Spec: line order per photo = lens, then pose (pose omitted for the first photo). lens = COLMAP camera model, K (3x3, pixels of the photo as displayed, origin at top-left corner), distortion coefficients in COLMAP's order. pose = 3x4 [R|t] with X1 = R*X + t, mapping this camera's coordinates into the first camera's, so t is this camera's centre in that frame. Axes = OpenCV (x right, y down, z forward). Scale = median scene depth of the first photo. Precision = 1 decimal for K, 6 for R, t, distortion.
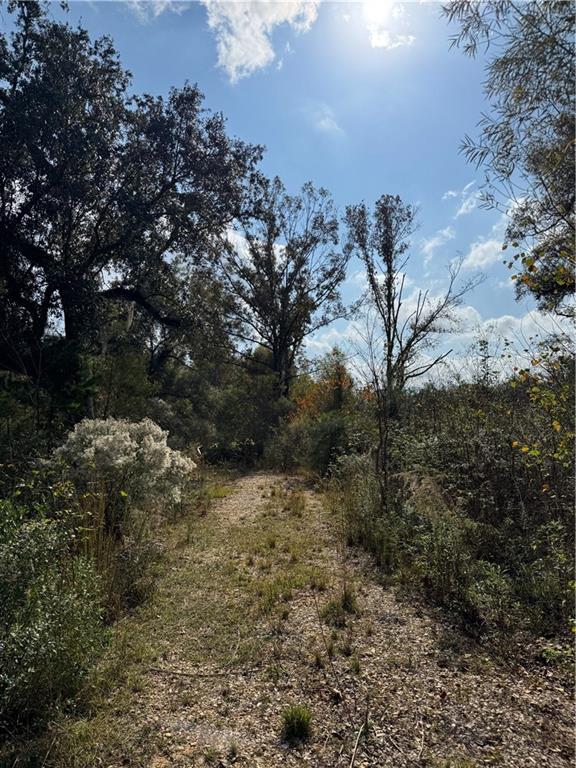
lens RADIAL K [[525.5, 0, 288.0], [0, 525.5, 384.0], [0, 0, 1]] dist [0.003499, -0.036622]
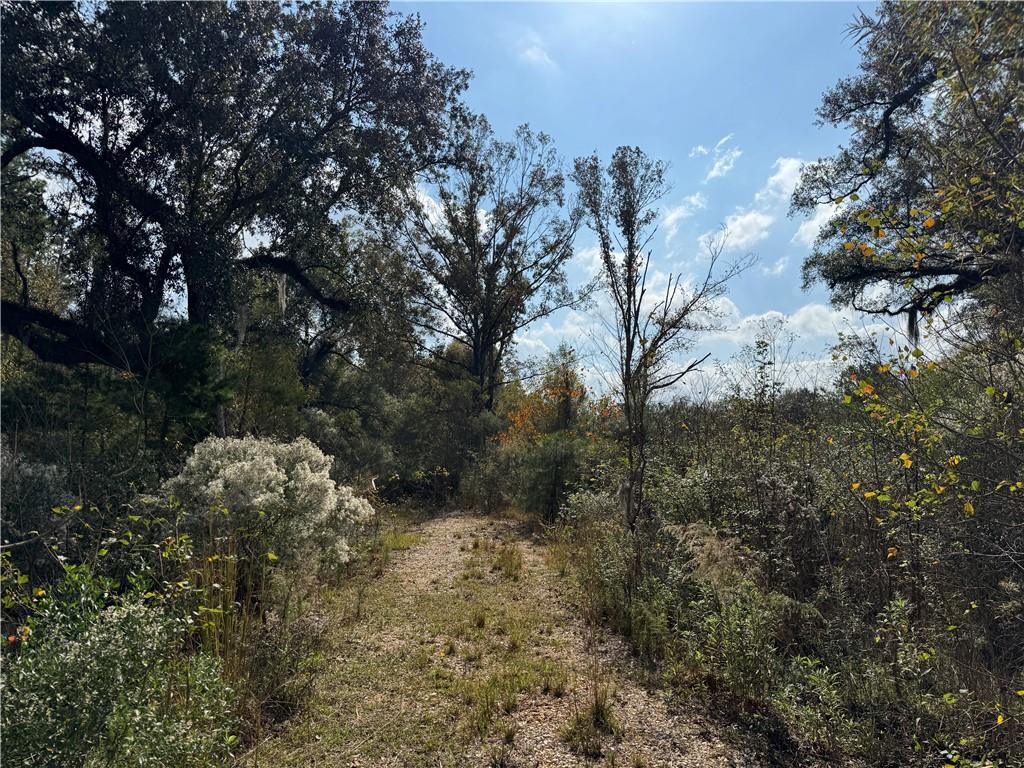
lens RADIAL K [[700.7, 0, 522.0], [0, 700.7, 383.6], [0, 0, 1]] dist [0.003499, -0.036622]
pose [[0.998637, 0.024435, 0.046120, -0.009664], [-0.023738, 0.999596, -0.015611, 0.000720], [-0.046483, 0.014495, 0.998814, 0.023752]]
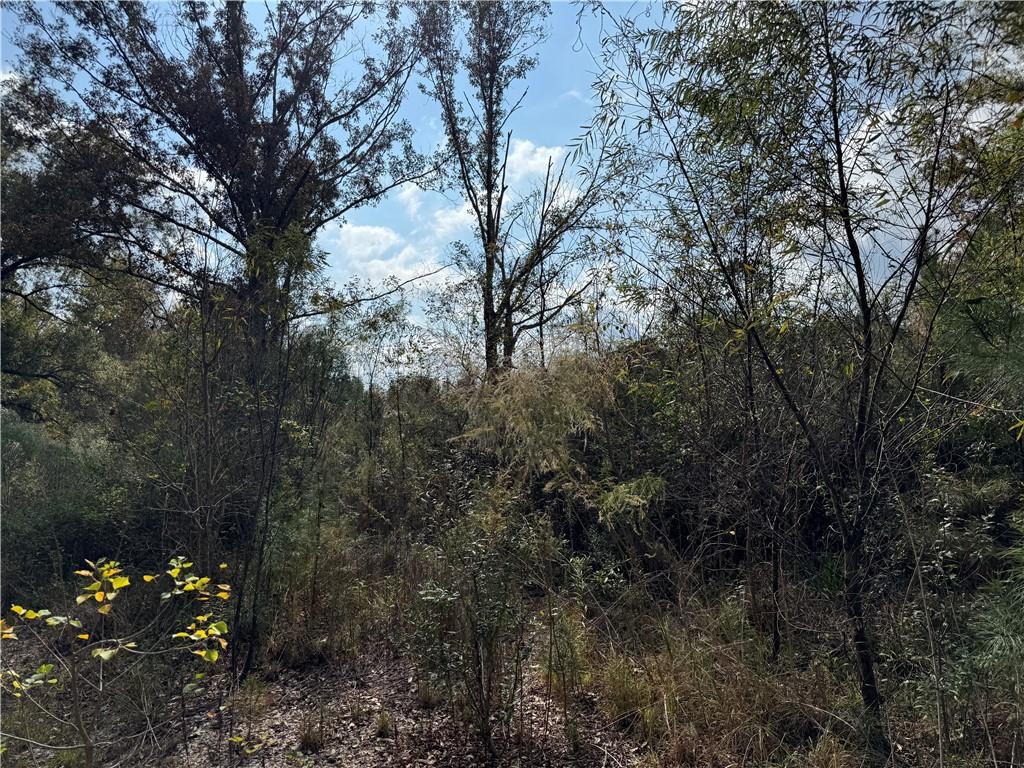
lens RADIAL K [[690.3, 0, 513.1], [0, 690.3, 409.9], [0, 0, 1]] dist [0.001662, -0.029484]
pose [[0.935583, -0.013924, 0.352832, -0.062474], [-0.002676, 0.998914, 0.046516, 0.089704], [-0.353096, -0.044464, 0.934530, 0.951657]]
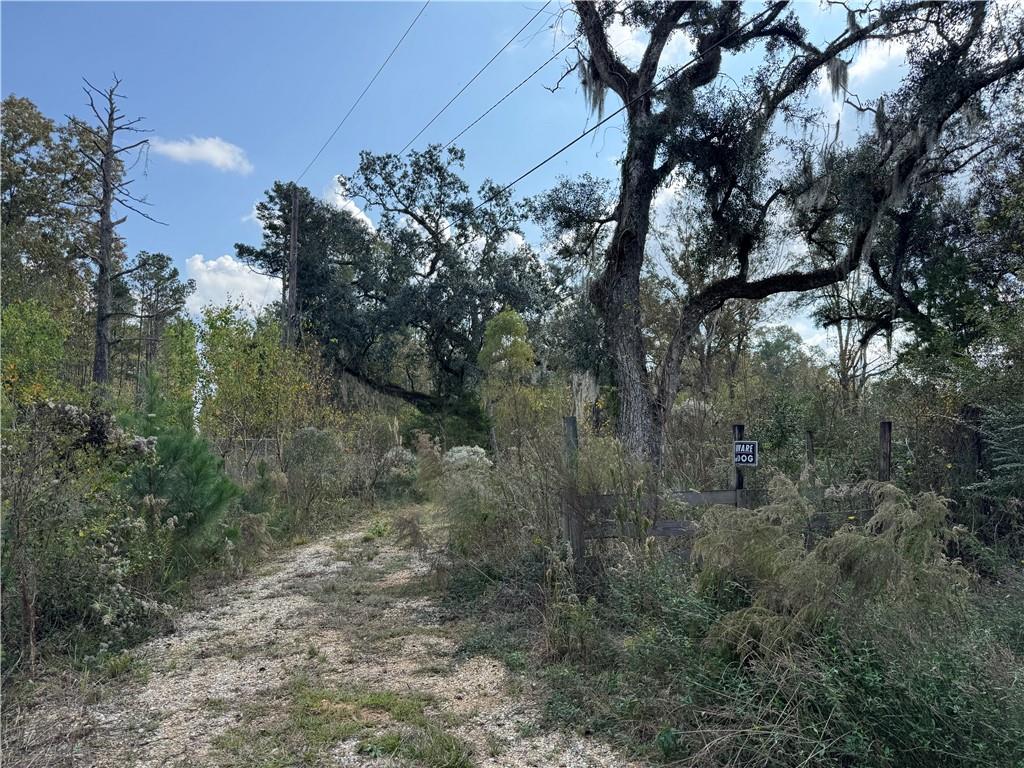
lens RADIAL K [[683.2, 0, 536.9], [0, 683.2, 405.3], [0, 0, 1]] dist [0.051451, -0.099799]
pose [[0.909698, -0.053405, -0.411821, 0.588895], [0.070575, 0.997152, 0.026587, -0.083986], [0.409229, -0.053251, 0.910877, -0.806520]]
